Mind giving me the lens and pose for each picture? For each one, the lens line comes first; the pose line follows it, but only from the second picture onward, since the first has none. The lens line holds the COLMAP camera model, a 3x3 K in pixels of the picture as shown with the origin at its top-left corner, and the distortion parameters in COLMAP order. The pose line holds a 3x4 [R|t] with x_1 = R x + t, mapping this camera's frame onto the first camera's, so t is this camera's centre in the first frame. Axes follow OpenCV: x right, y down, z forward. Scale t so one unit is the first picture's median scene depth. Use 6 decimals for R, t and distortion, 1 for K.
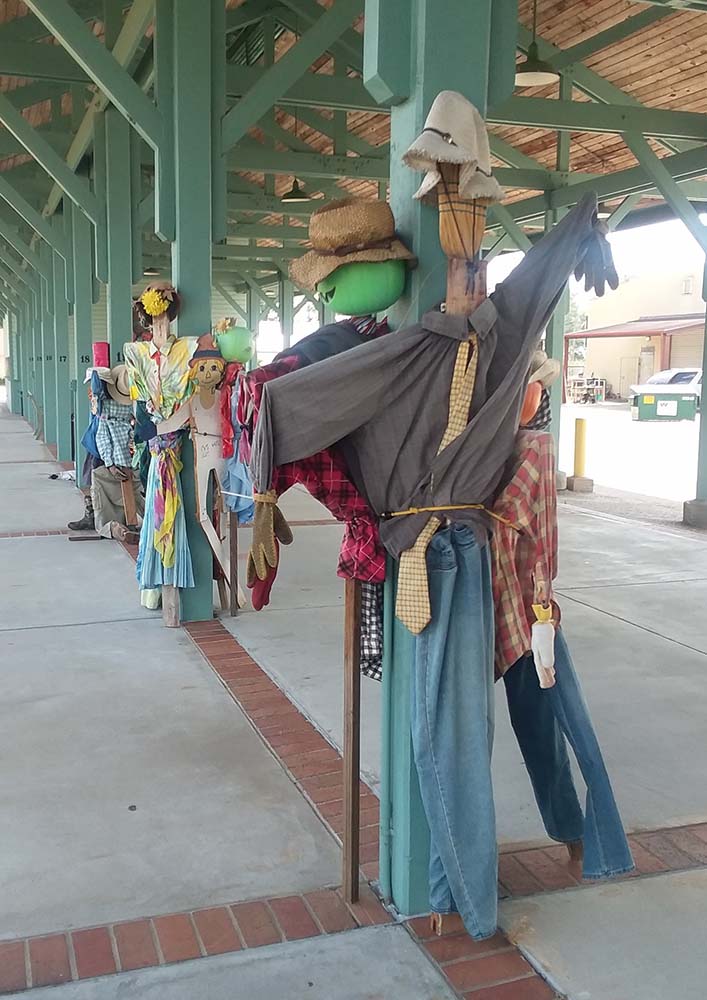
lens RADIAL K [[1062.8, 0, 353.7], [0, 1062.8, 498.2], [0, 0, 1]] dist [0.014211, 0.000000]
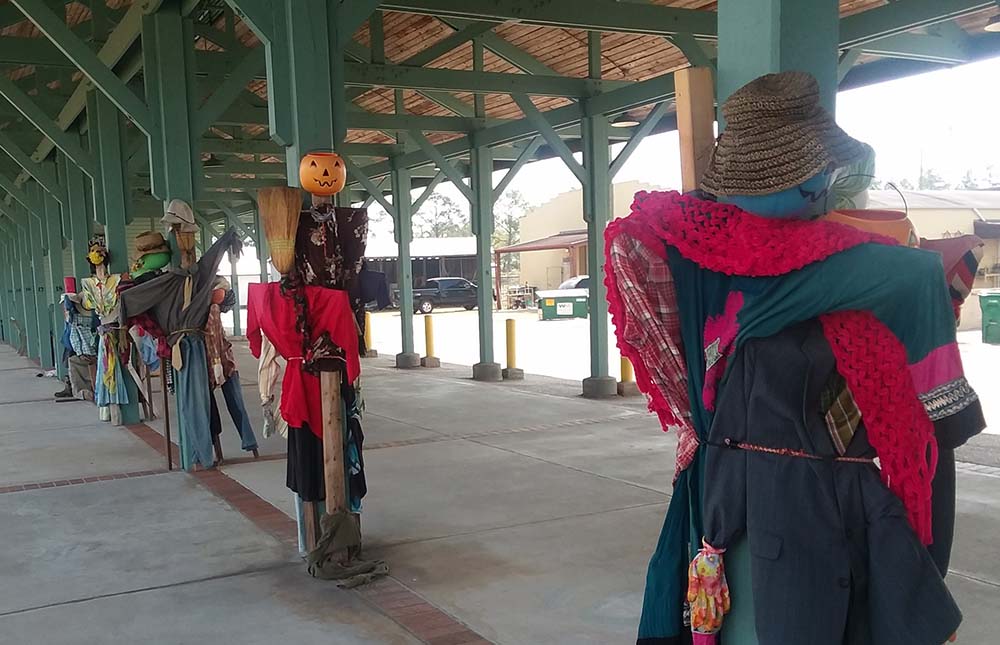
lens RADIAL K [[1019.5, 0, 492.1], [0, 1019.5, 397.4], [0, 0, 1]] dist [0.014354, 0.000000]
pose [[0.987061, -0.060089, 0.148662, 0.174968], [0.061676, 0.998078, -0.006085, 0.095158], [-0.148011, 0.015175, 0.988869, -0.710719]]
